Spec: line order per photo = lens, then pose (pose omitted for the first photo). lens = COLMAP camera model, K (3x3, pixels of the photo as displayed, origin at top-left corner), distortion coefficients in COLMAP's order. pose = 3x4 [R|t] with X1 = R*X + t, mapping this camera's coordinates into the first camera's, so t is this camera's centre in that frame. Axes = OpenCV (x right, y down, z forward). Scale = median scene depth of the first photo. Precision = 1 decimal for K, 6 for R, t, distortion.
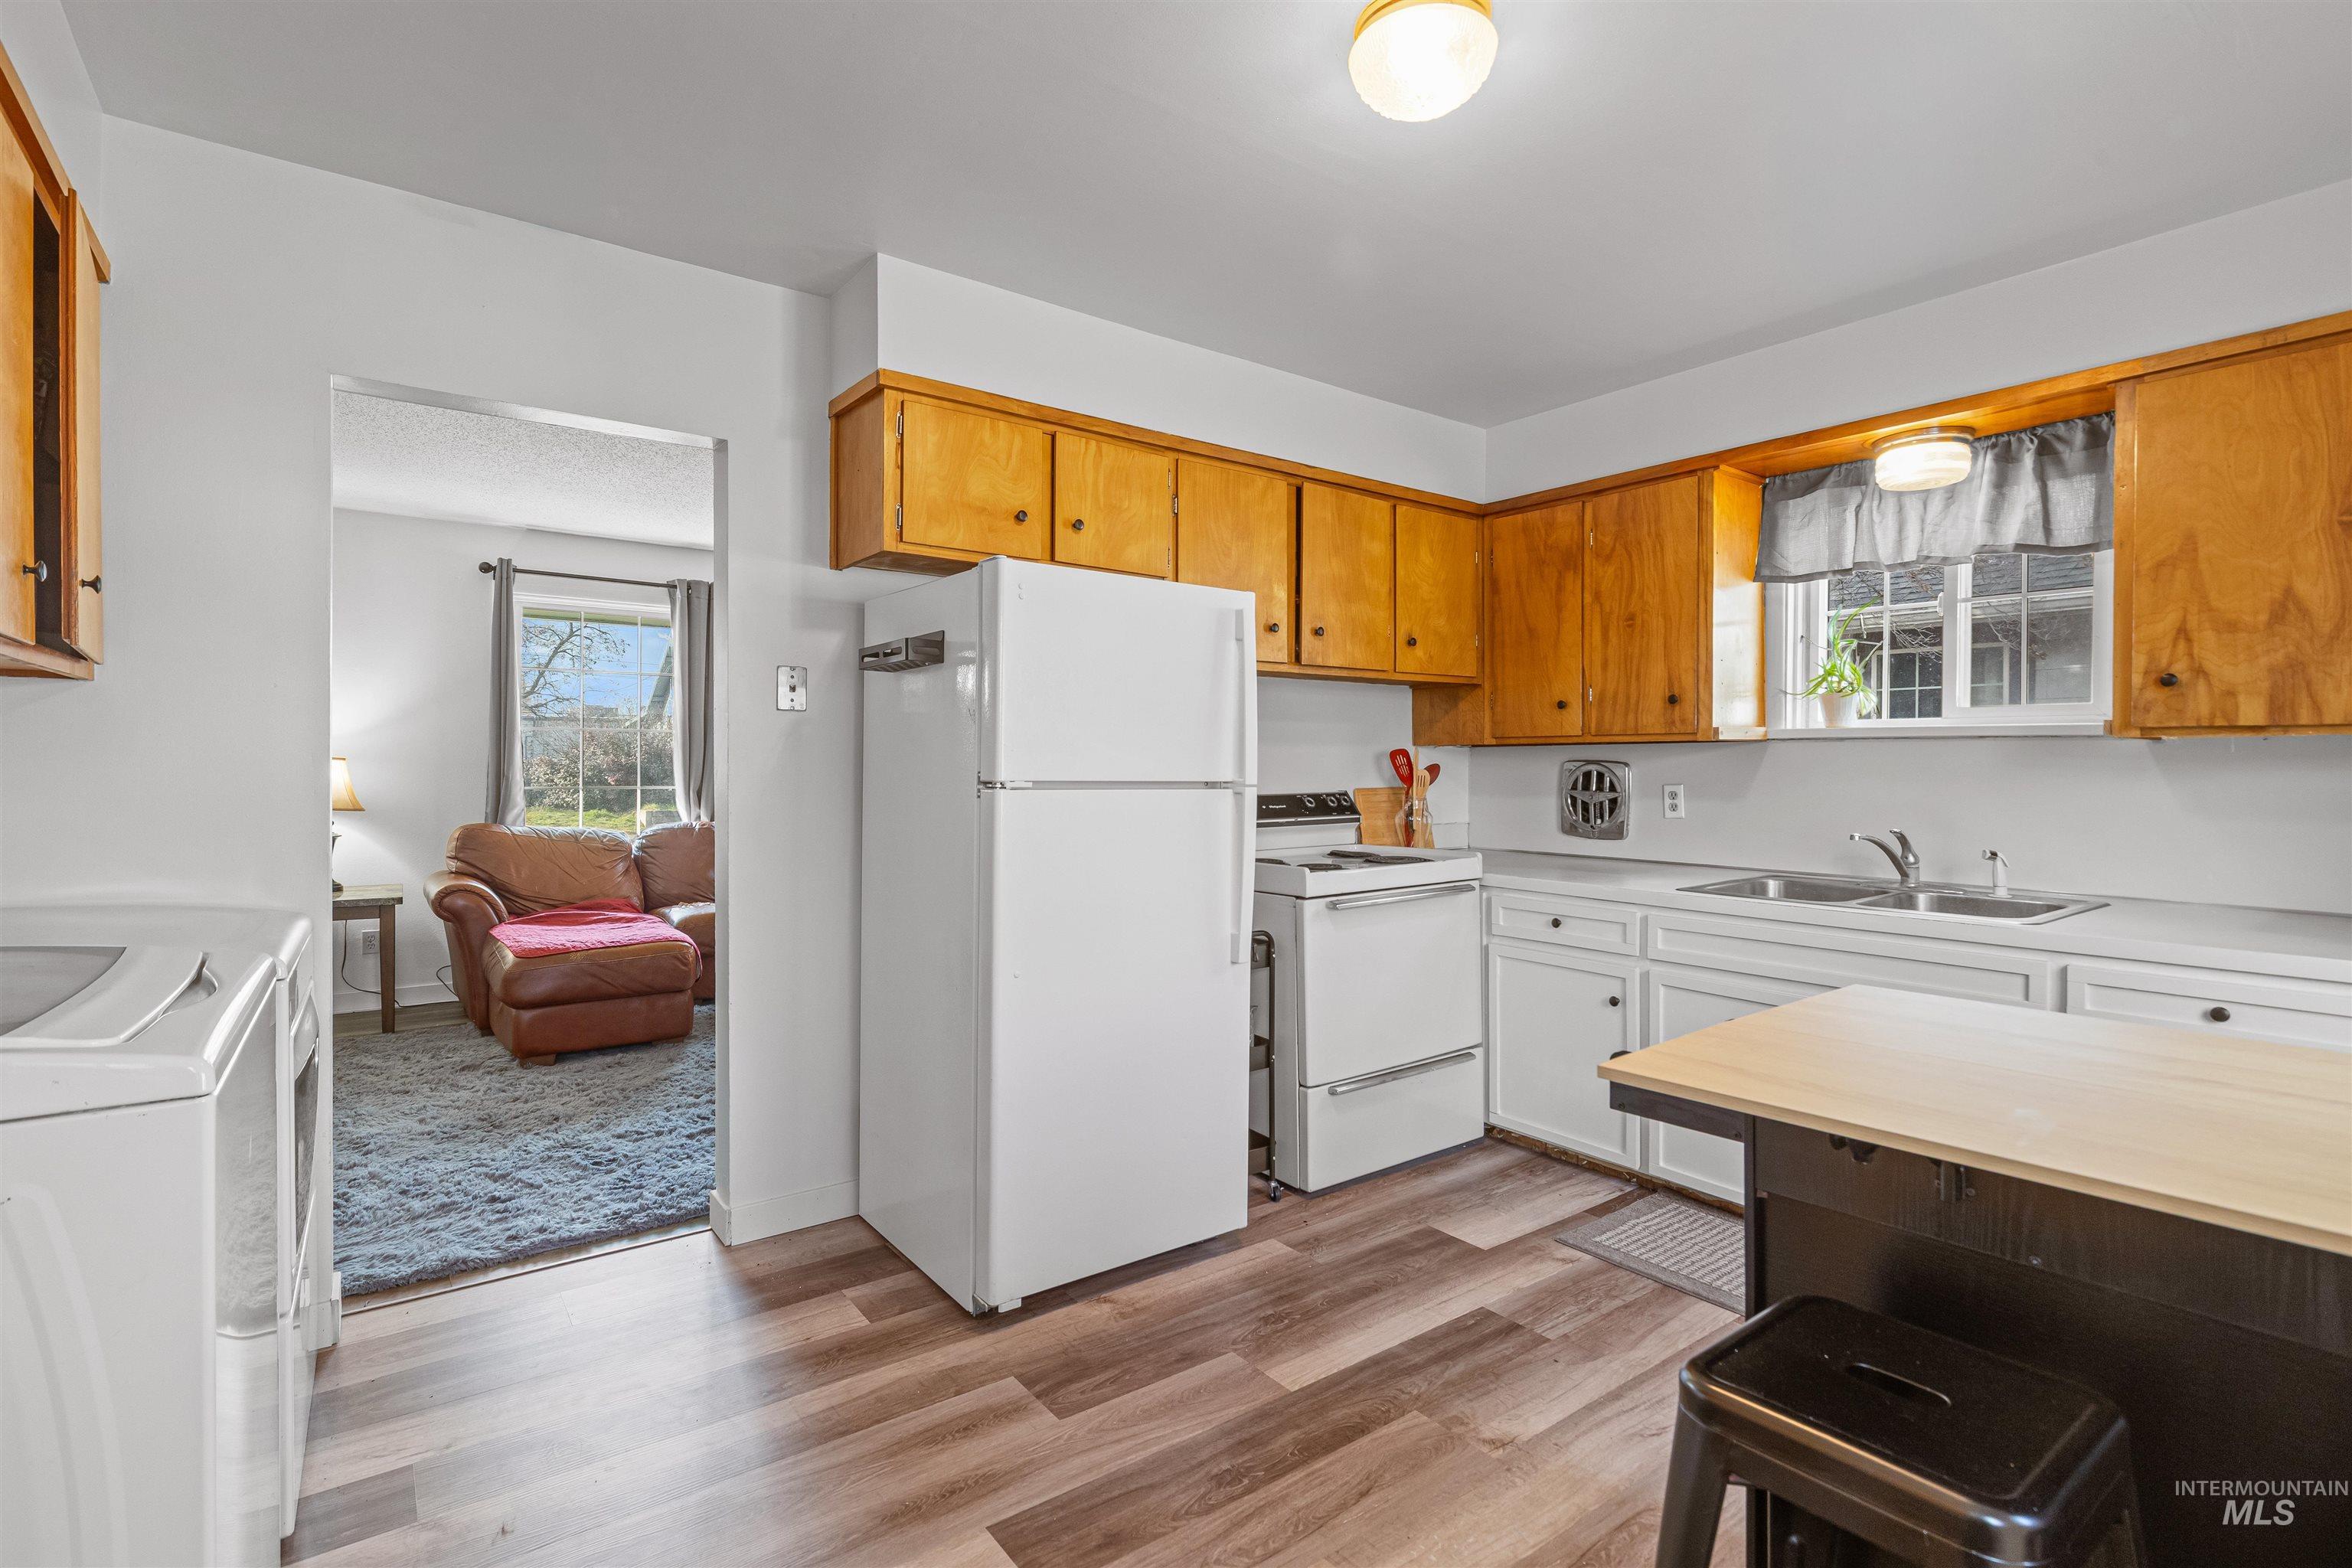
lens RADIAL K [[1108.1, 0, 1178.0], [0, 1108.1, 776.9], [0, 0, 1]] dist [-0.002383, -0.000069]
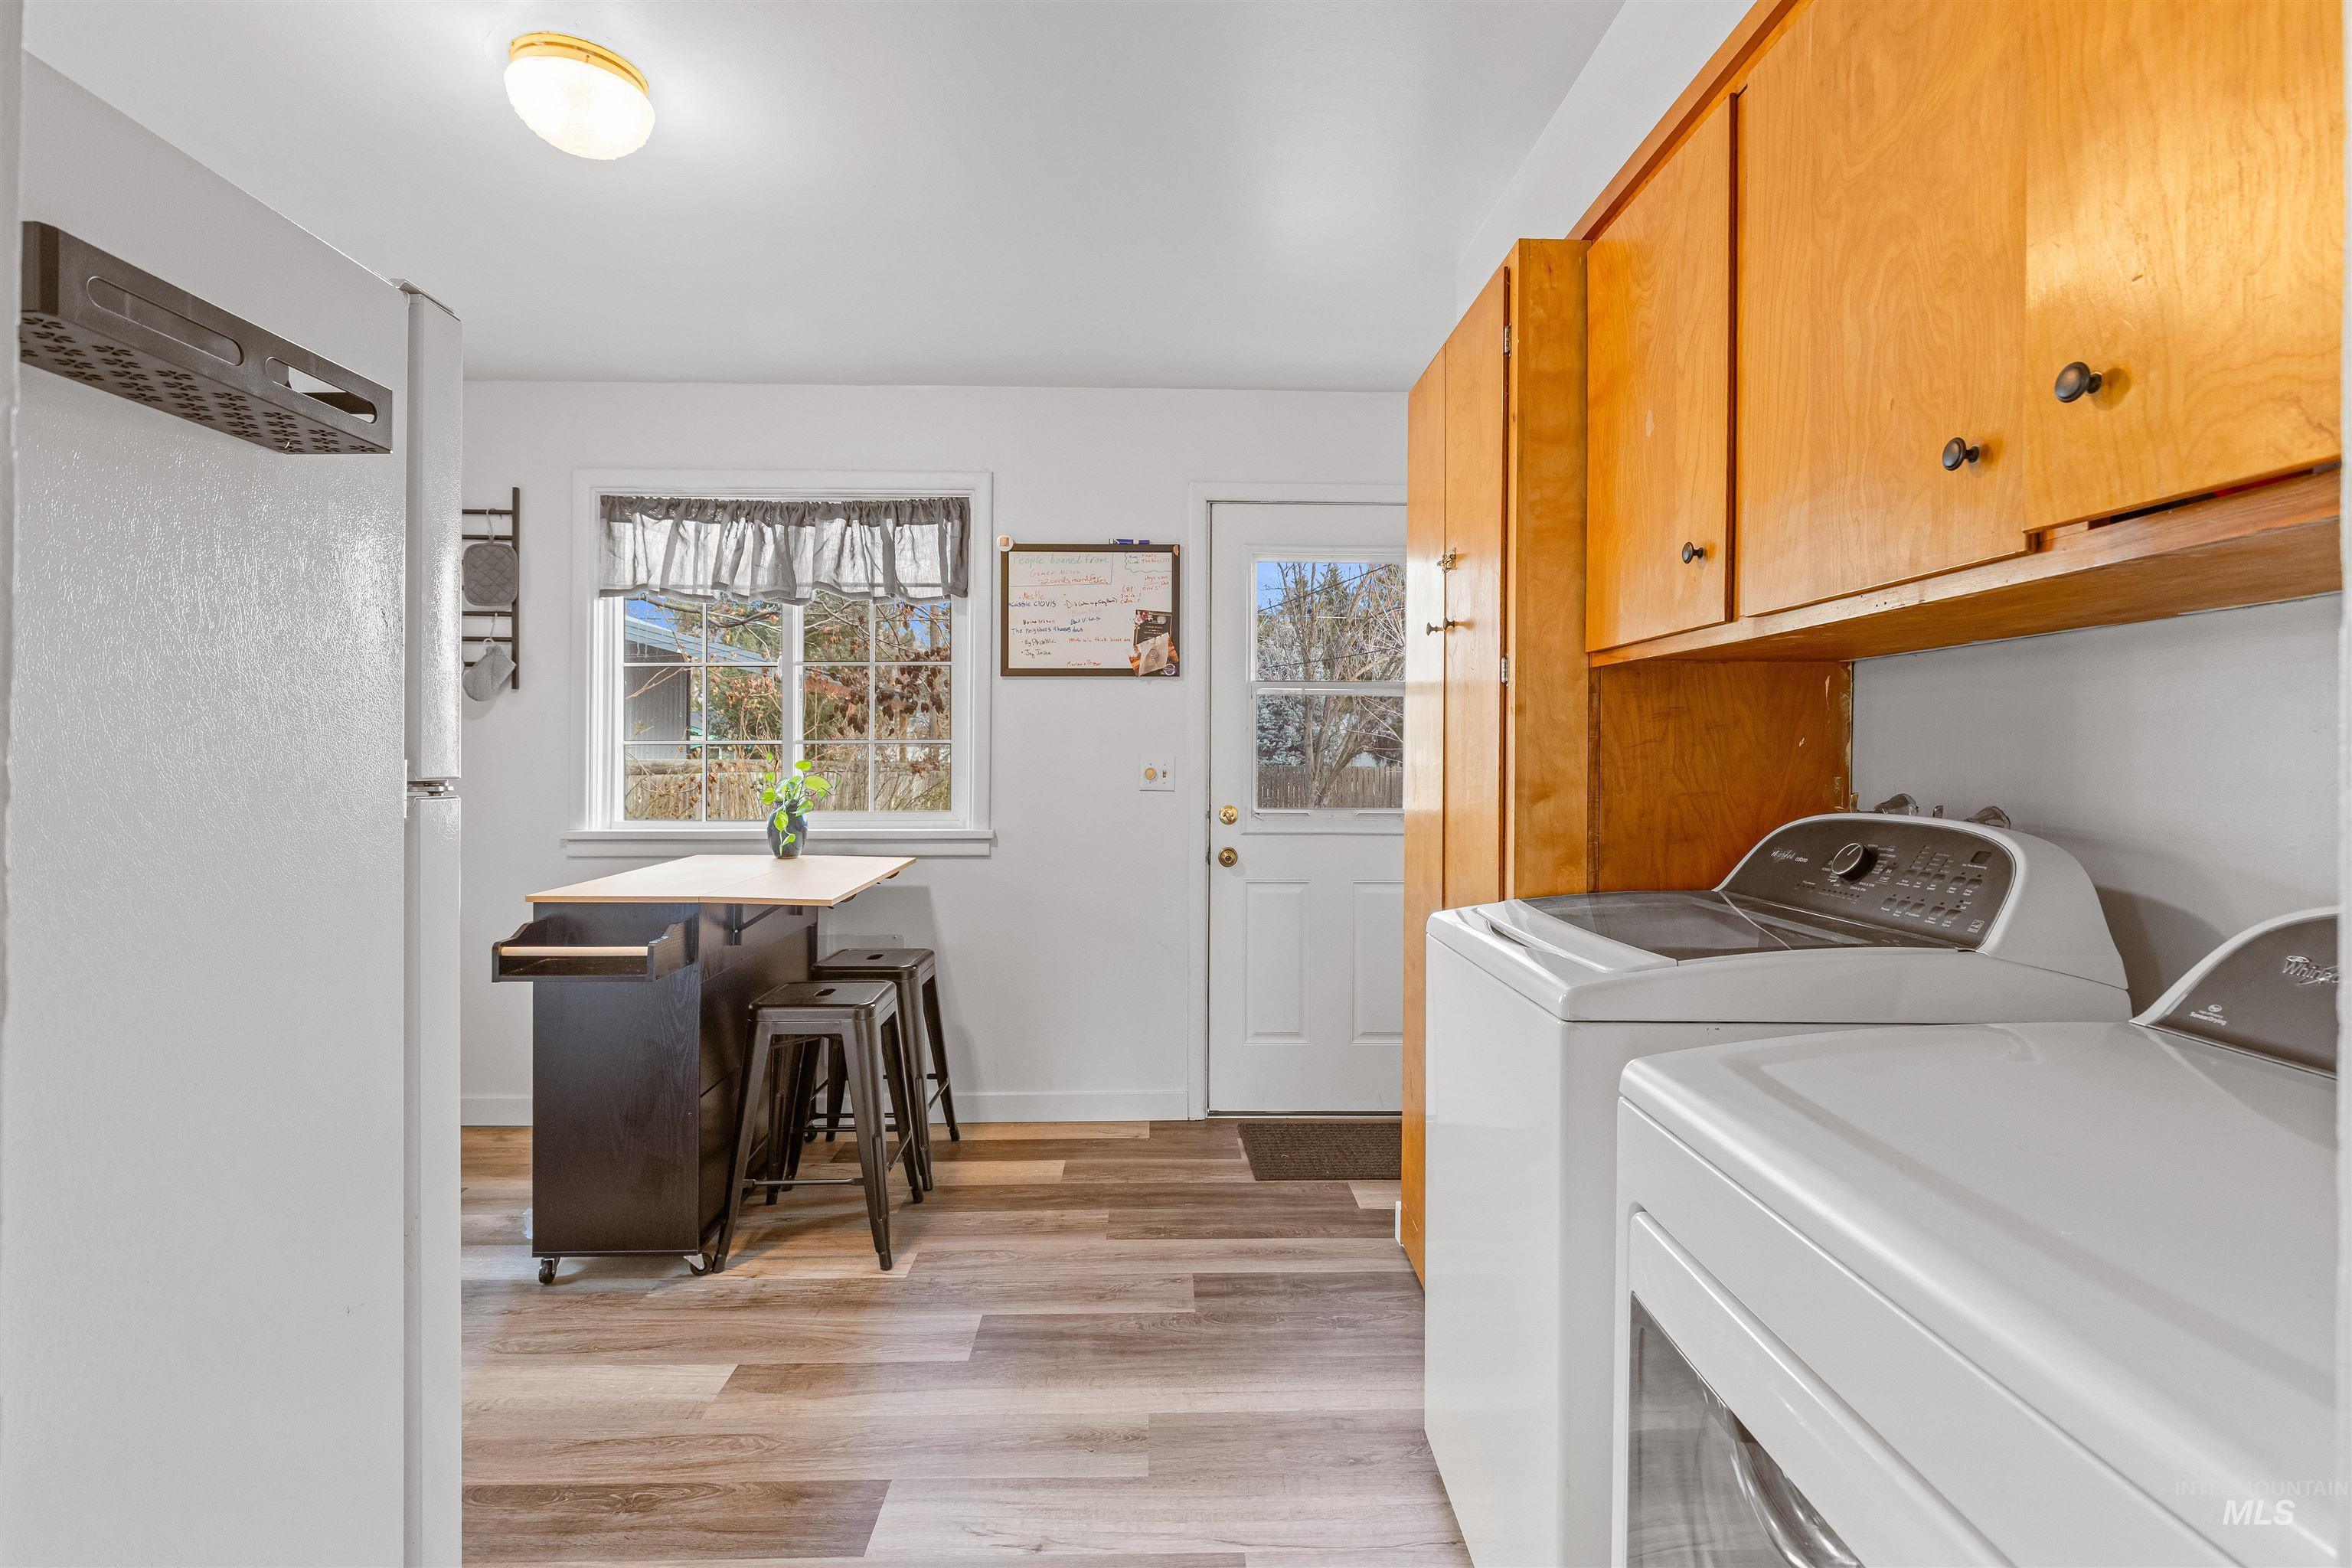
lens RADIAL K [[1115.6, 0, 1177.4], [0, 1115.6, 762.7], [0, 0, 1]] dist [-0.003142, -0.000235]
pose [[-0.809570, -0.009340, 0.586949, -0.551324], [-0.002079, 0.999913, 0.013045, -0.008458], [-0.587020, 0.009341, -0.809519, 0.937575]]
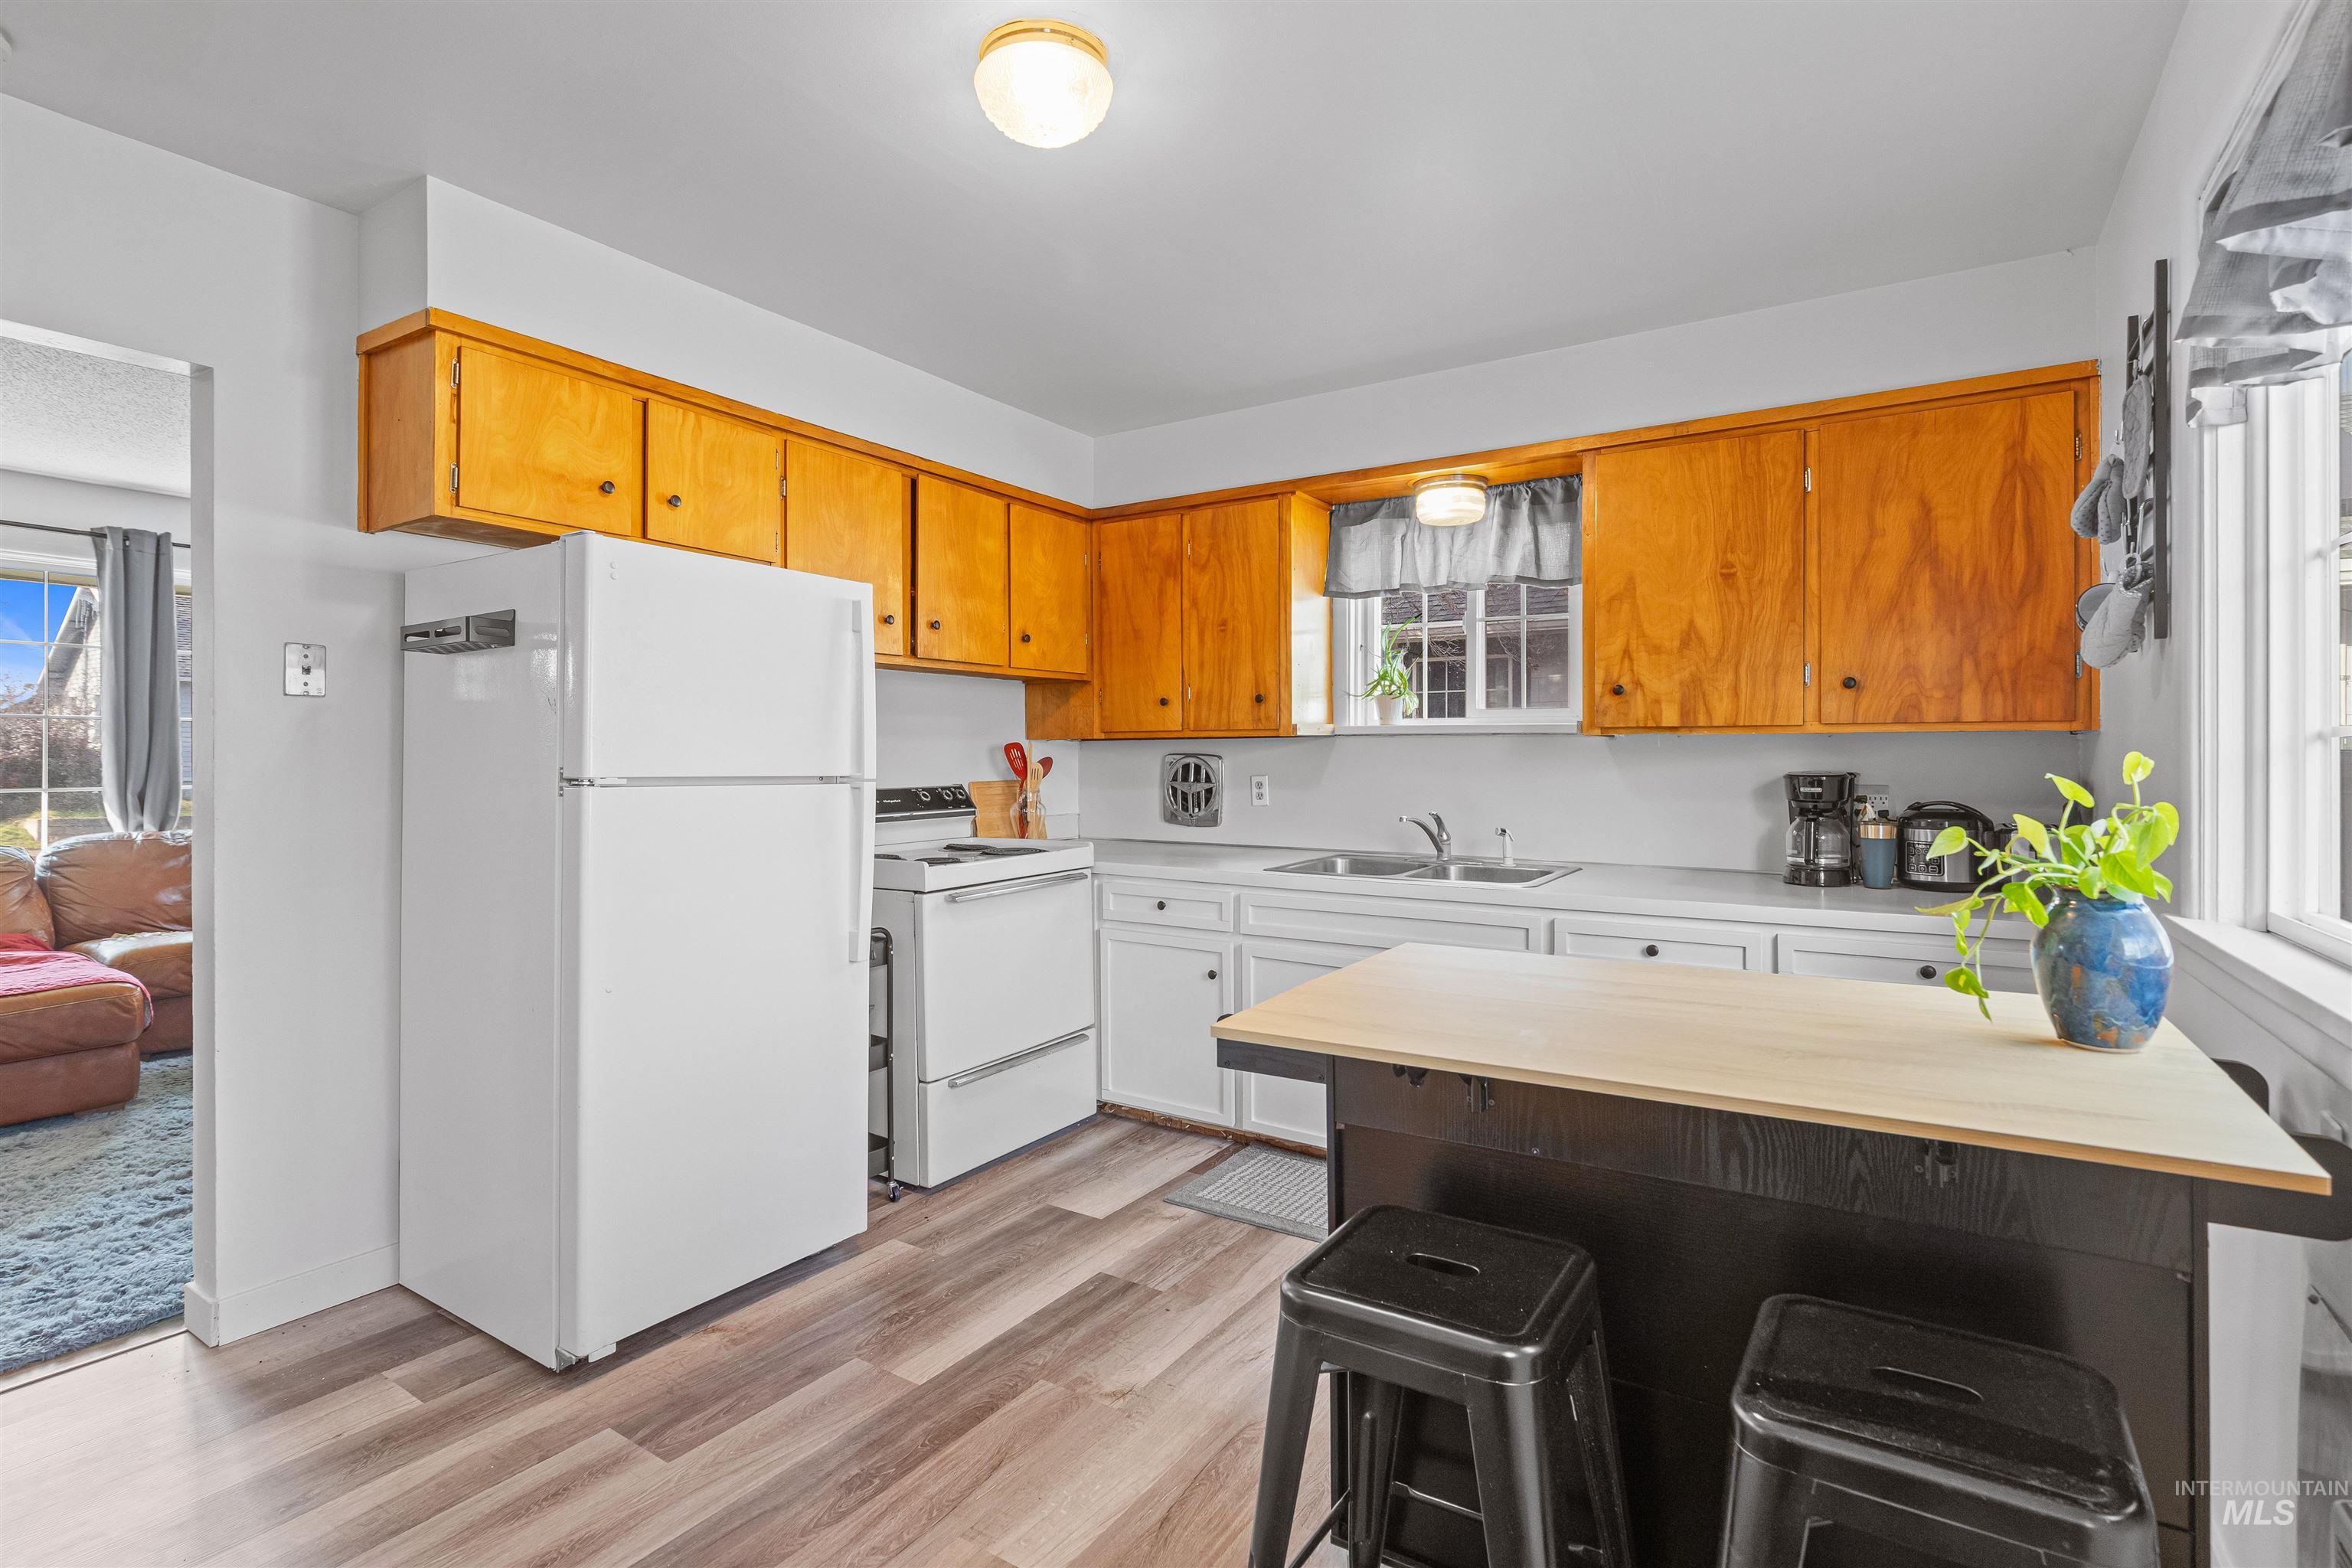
lens RADIAL K [[1115.6, 0, 1177.4], [0, 1115.6, 762.7], [0, 0, 1]] dist [-0.003142, -0.000235]
pose [[0.938658, -0.004054, 0.344826, -0.016977], [0.006342, 0.999965, -0.005505, -0.000271], [-0.344791, 0.007354, 0.938651, -0.021279]]
